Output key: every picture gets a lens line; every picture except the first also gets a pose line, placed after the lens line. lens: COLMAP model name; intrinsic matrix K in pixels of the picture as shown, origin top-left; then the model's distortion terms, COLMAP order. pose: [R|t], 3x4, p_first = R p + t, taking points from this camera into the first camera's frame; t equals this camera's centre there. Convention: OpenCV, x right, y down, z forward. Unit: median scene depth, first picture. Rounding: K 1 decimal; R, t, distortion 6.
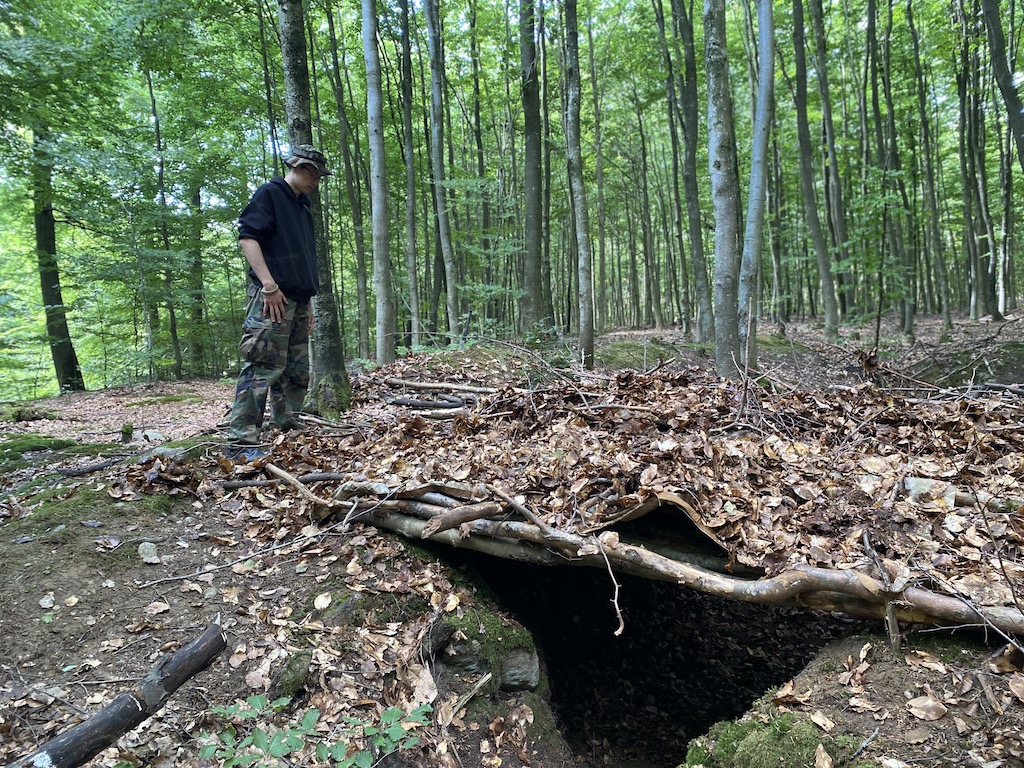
lens RADIAL K [[773.2, 0, 512.0], [0, 773.2, 384.0], [0, 0, 1]] dist [0.034115, -0.037116]
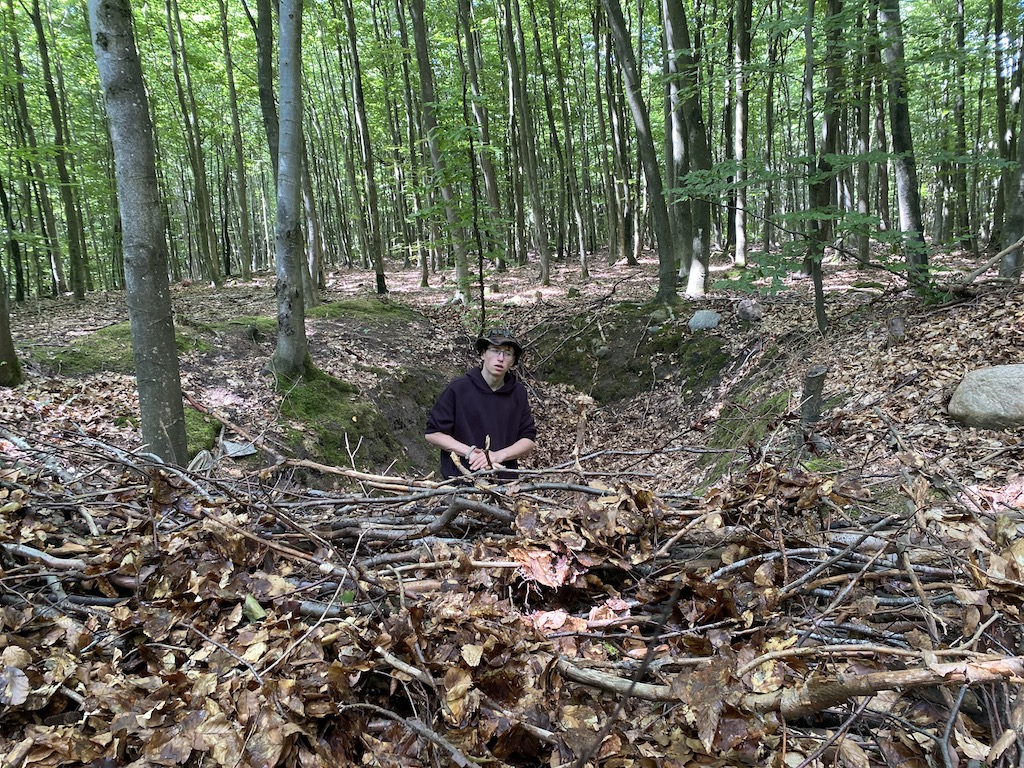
lens RADIAL K [[773.2, 0, 512.0], [0, 773.2, 384.0], [0, 0, 1]] dist [0.034115, -0.037116]
pose [[0.921274, -0.051137, 0.385537, 0.345665], [0.019583, 0.996160, 0.085334, -0.092576], [-0.388420, -0.071066, 0.918738, 0.421294]]
